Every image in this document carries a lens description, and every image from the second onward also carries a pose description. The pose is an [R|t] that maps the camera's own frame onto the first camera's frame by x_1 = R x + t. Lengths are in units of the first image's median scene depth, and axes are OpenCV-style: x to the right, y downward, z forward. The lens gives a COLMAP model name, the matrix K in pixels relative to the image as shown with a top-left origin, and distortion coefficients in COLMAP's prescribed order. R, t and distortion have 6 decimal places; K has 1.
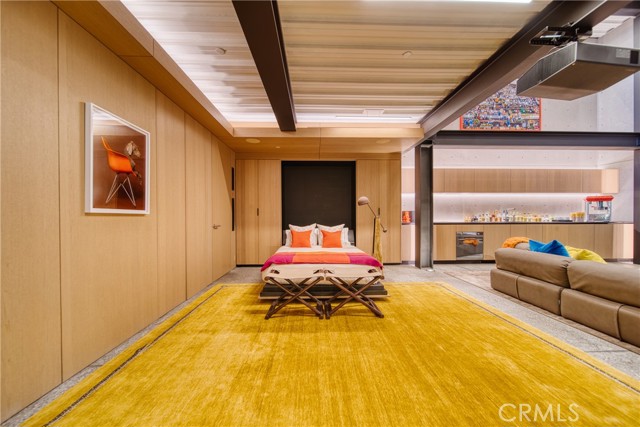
lens RADIAL K [[230.1, 0, 320.9], [0, 230.1, 214.2], [0, 0, 1]] dist [-0.002101, -0.000181]
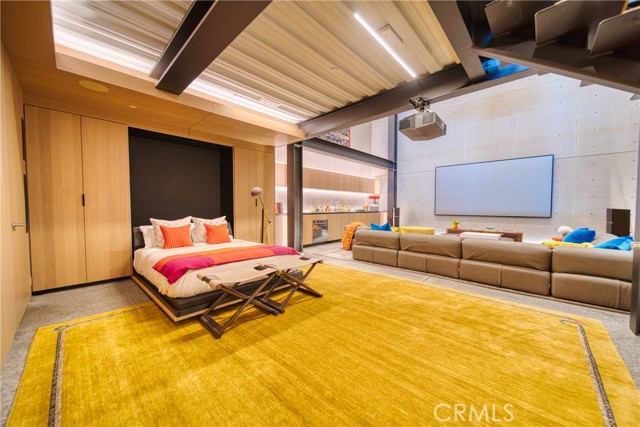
lens RADIAL K [[230.1, 0, 320.9], [0, 230.1, 214.2], [0, 0, 1]] dist [-0.002101, -0.000181]
pose [[0.712155, -0.018585, 0.701776, -0.267007], [-0.009088, 0.999322, 0.035687, -0.000792], [-0.701963, -0.031792, 0.711503, 0.101552]]
